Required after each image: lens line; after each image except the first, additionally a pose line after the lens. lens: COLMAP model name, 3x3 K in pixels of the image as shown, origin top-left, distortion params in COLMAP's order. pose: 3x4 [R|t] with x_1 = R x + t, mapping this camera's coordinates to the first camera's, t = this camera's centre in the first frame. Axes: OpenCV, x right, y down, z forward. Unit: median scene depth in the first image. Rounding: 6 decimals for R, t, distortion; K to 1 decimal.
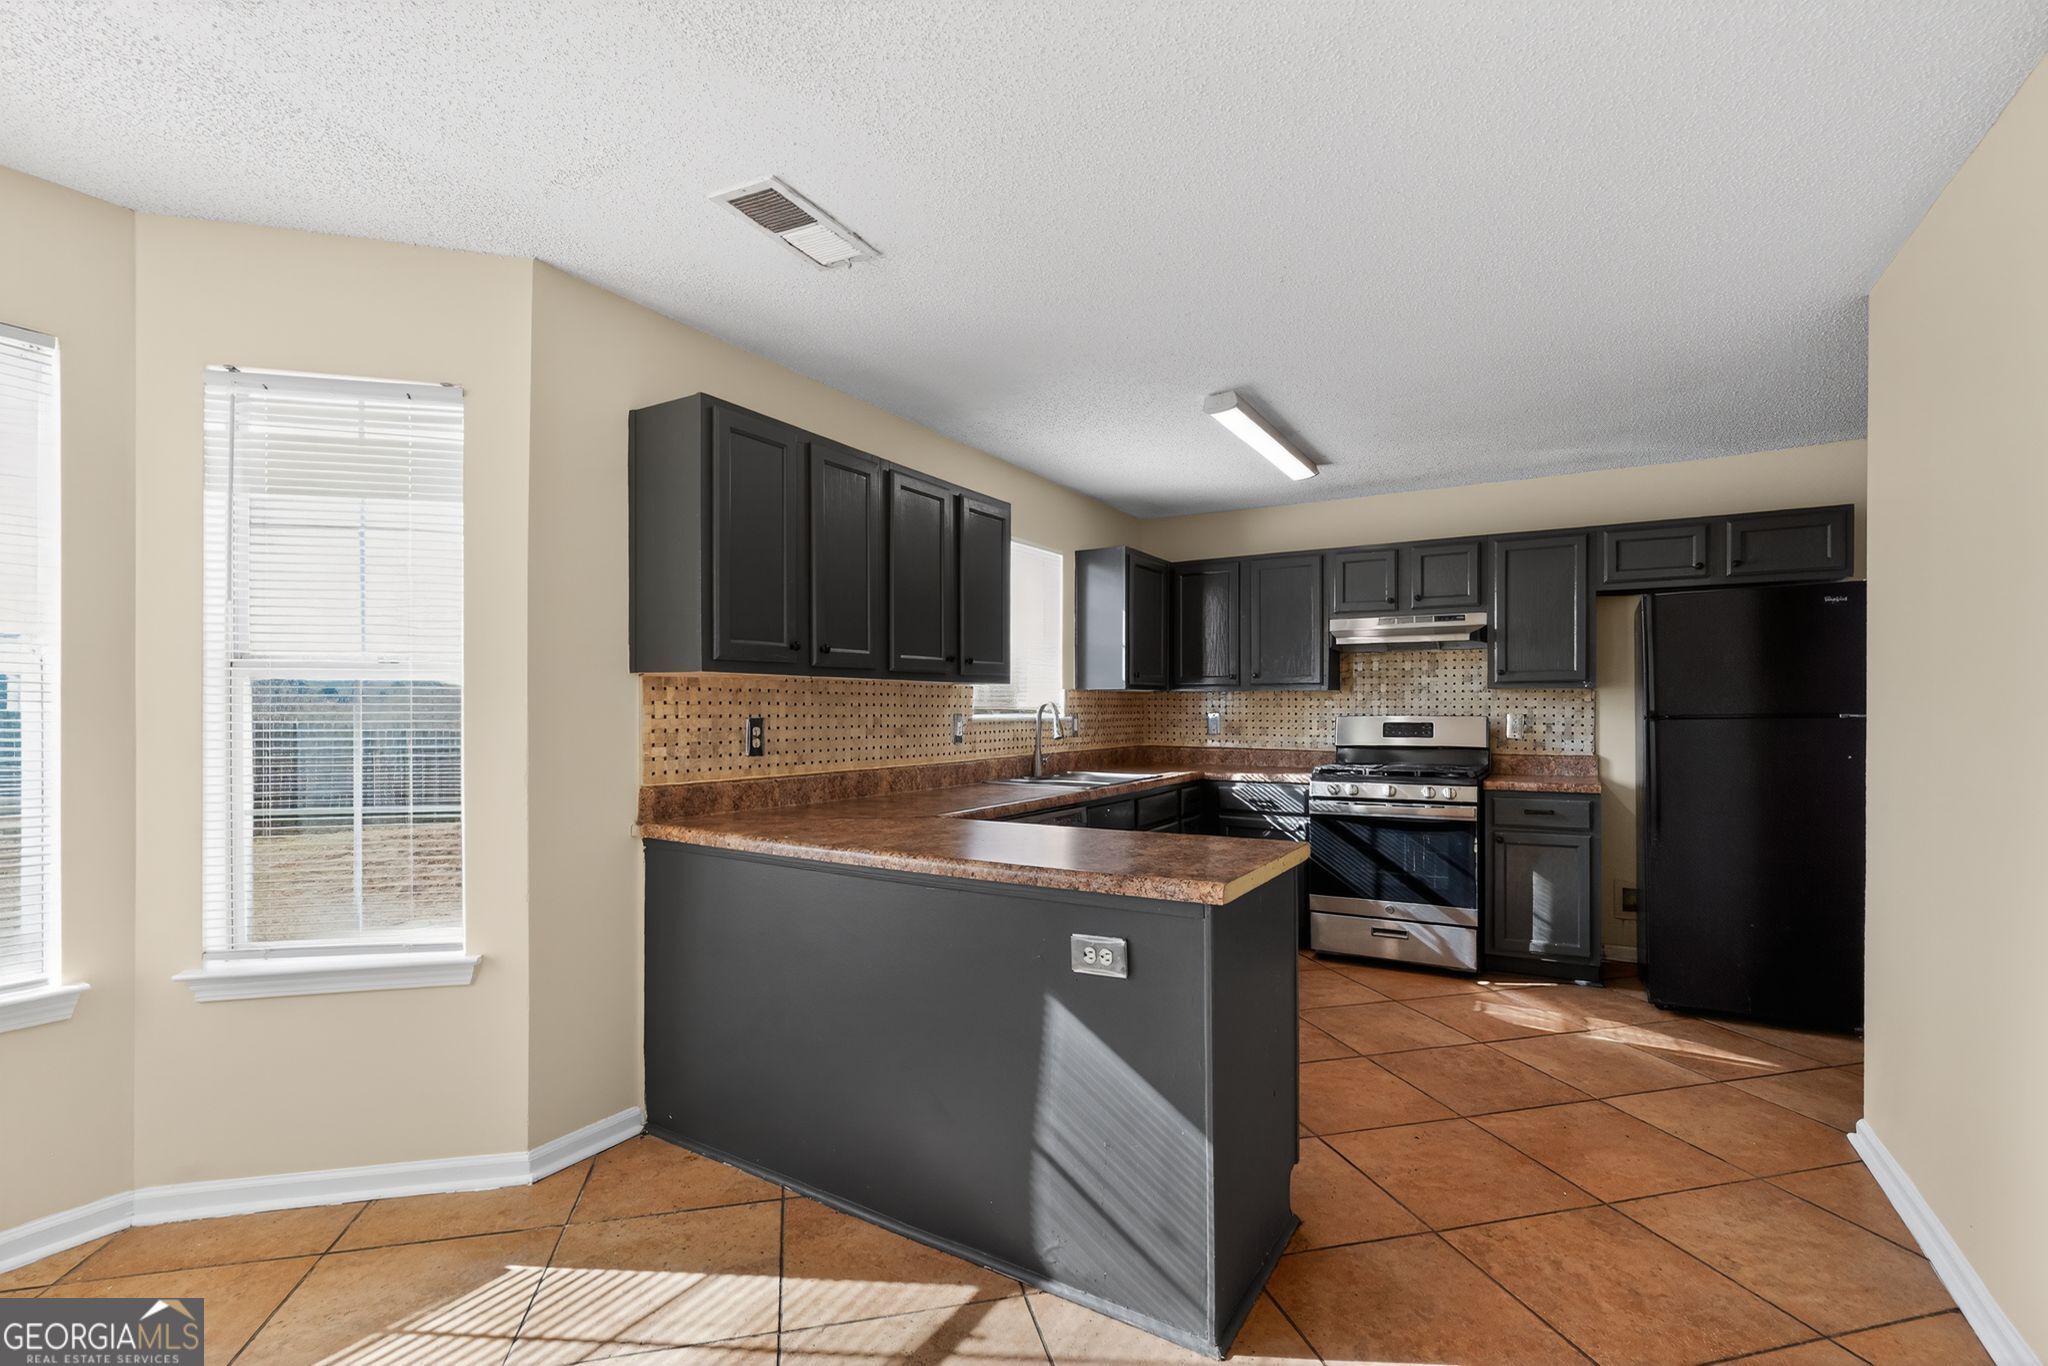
lens RADIAL K [[917.1, 0, 1027.2], [0, 917.1, 721.8], [0, 0, 1]] dist [-0.001753, -0.000010]
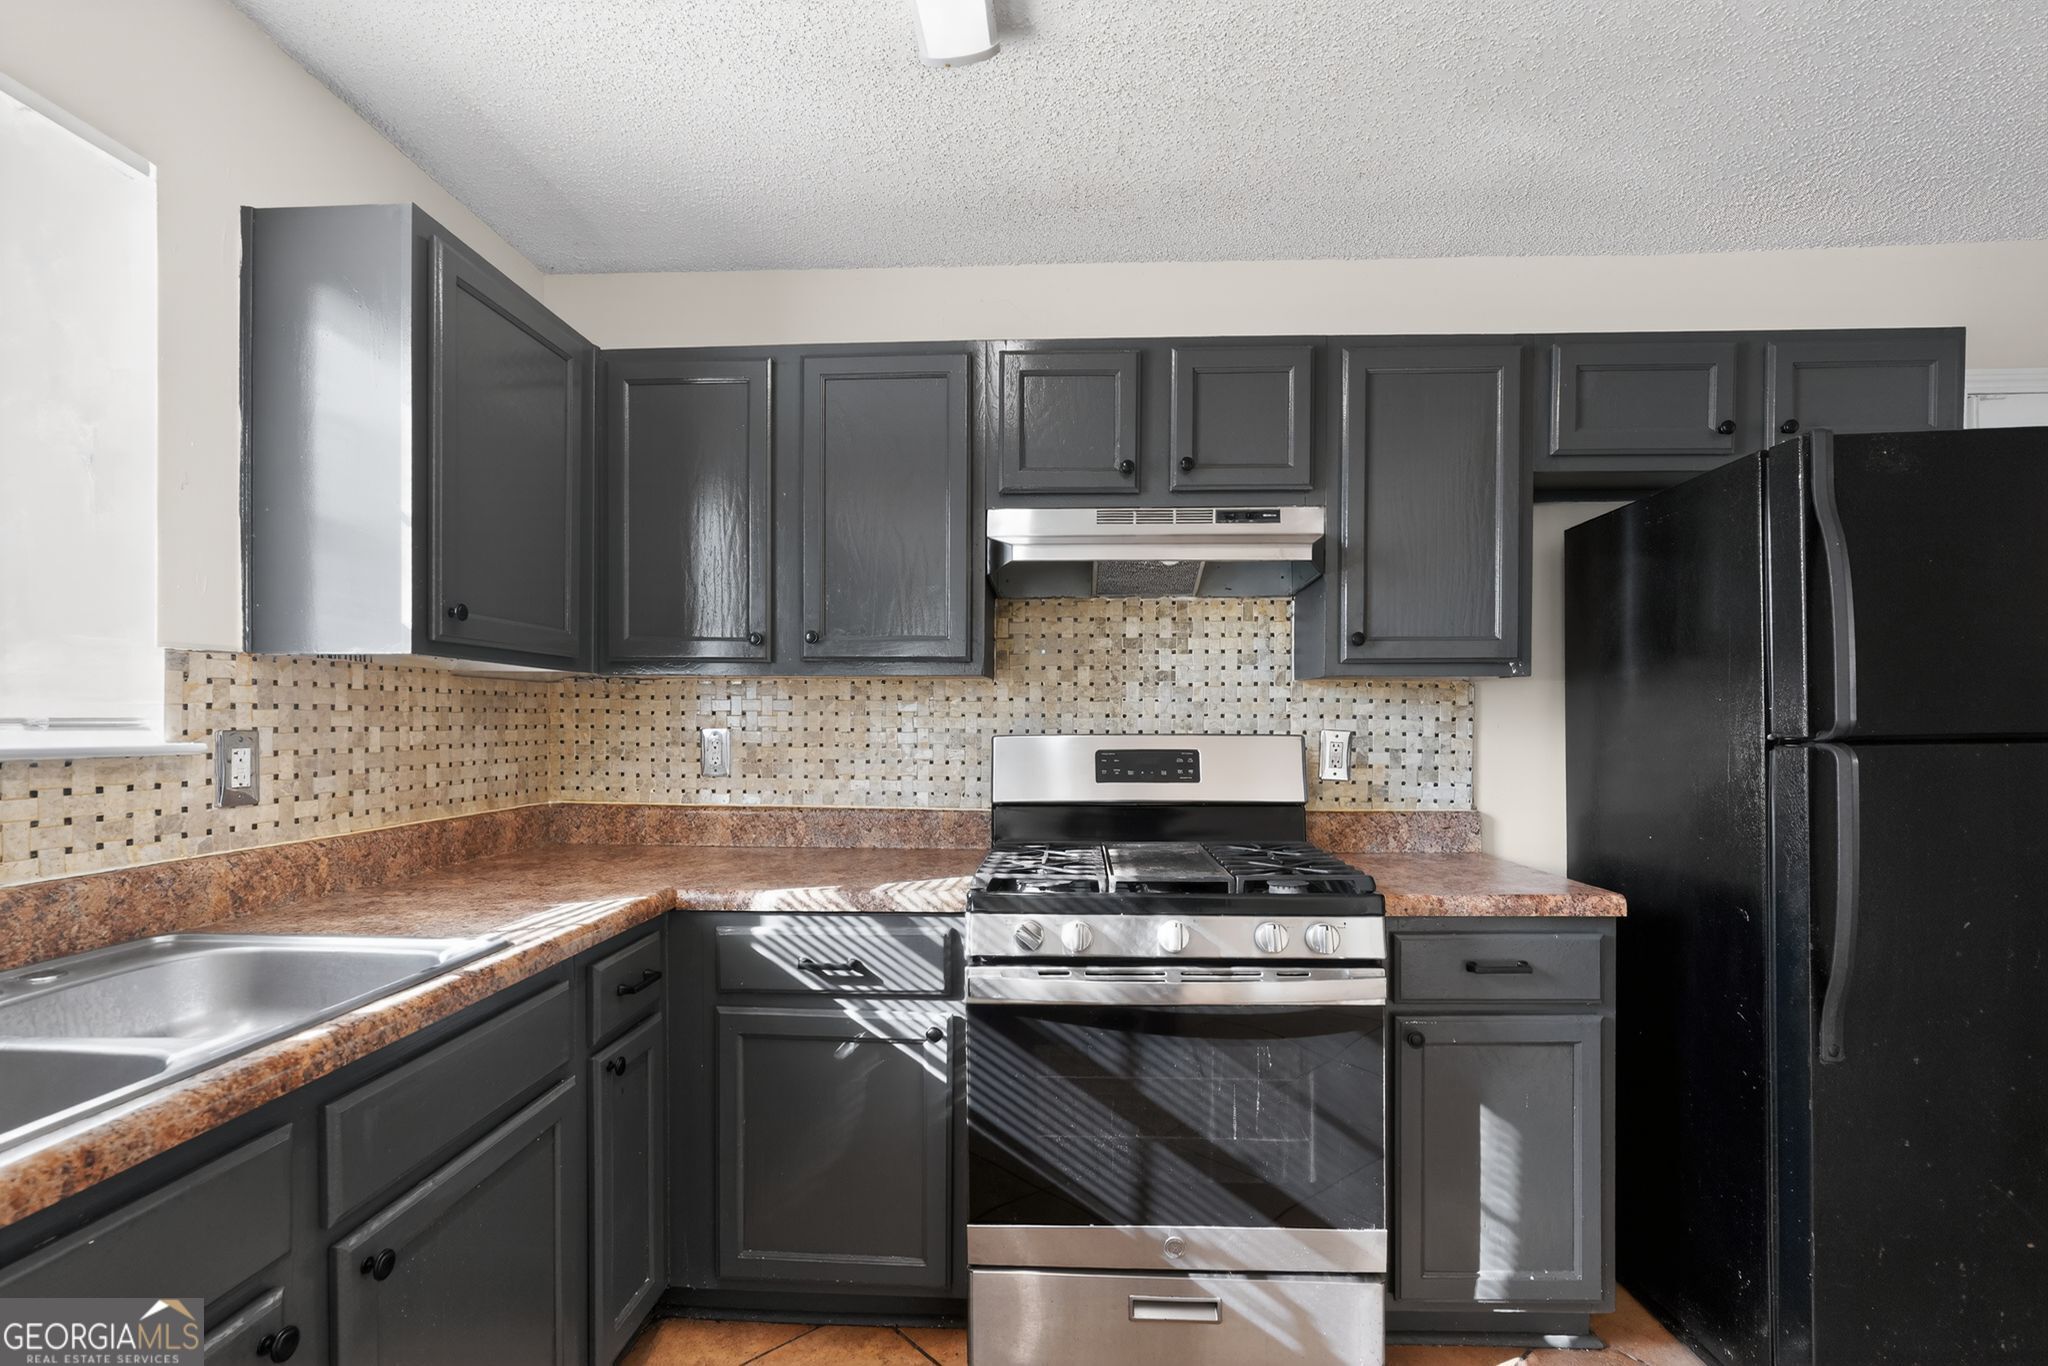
lens RADIAL K [[917.1, 0, 1027.2], [0, 917.1, 721.8], [0, 0, 1]] dist [-0.001753, -0.000010]
pose [[0.880142, 0.002909, 0.474702, 0.151938], [0.004308, 0.999891, -0.014114, -0.007063], [-0.474692, 0.014467, 0.880033, 0.650630]]
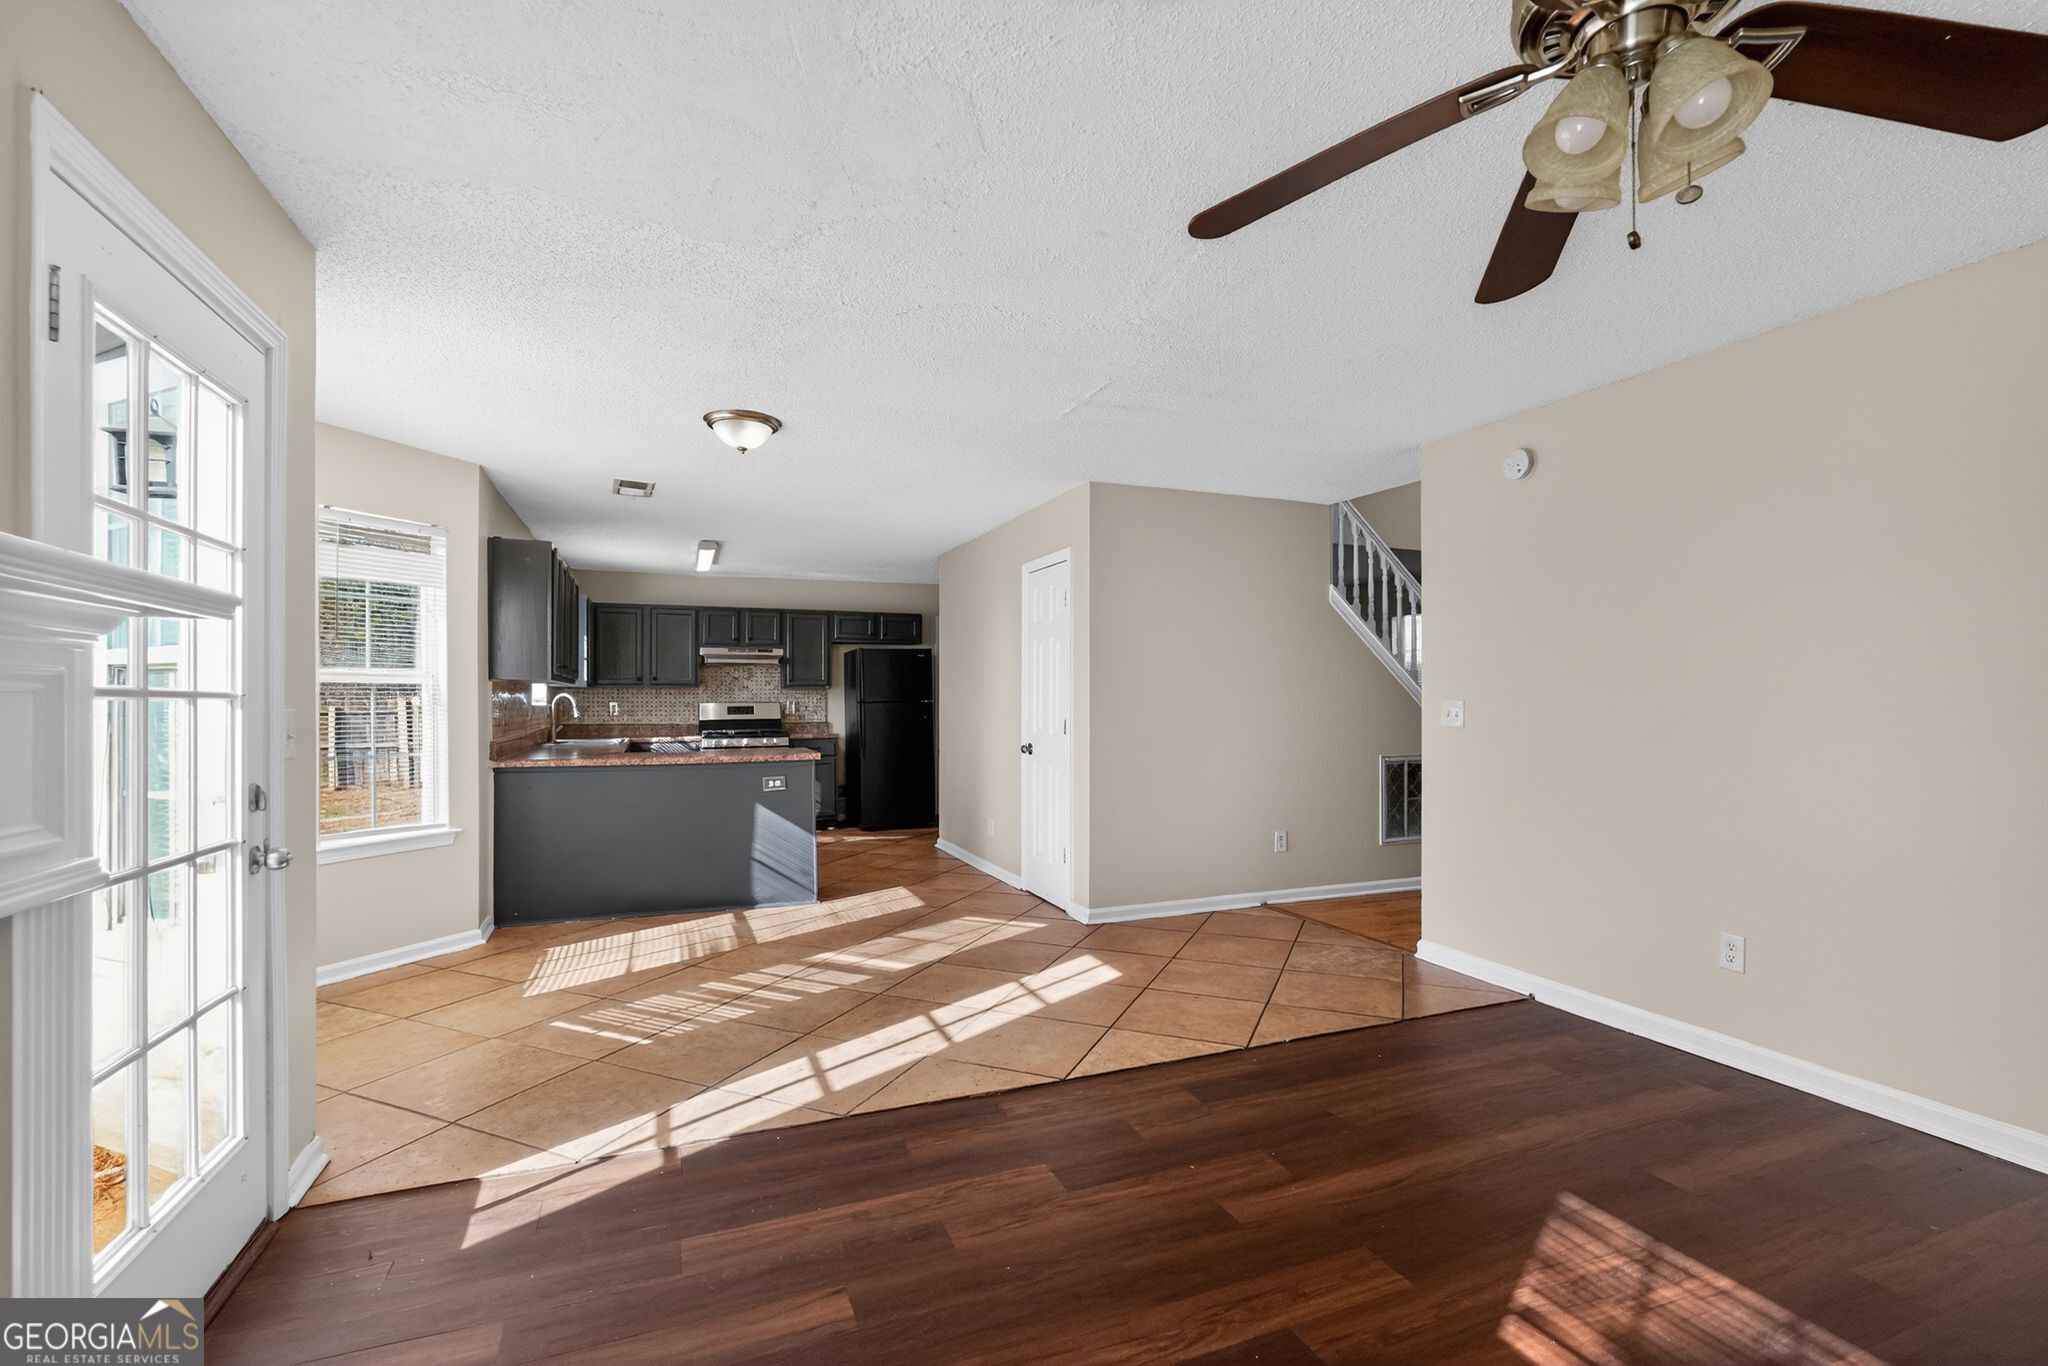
lens RADIAL K [[899.8, 0, 1017.5], [0, 899.8, 694.5], [0, 0, 1]] dist [-0.007923, 0.000102]
pose [[0.607944, 0.000778, 0.793980, -0.688568], [0.016687, 0.999766, -0.013757, 0.011486], [-0.793805, 0.021613, 0.607789, -0.534919]]
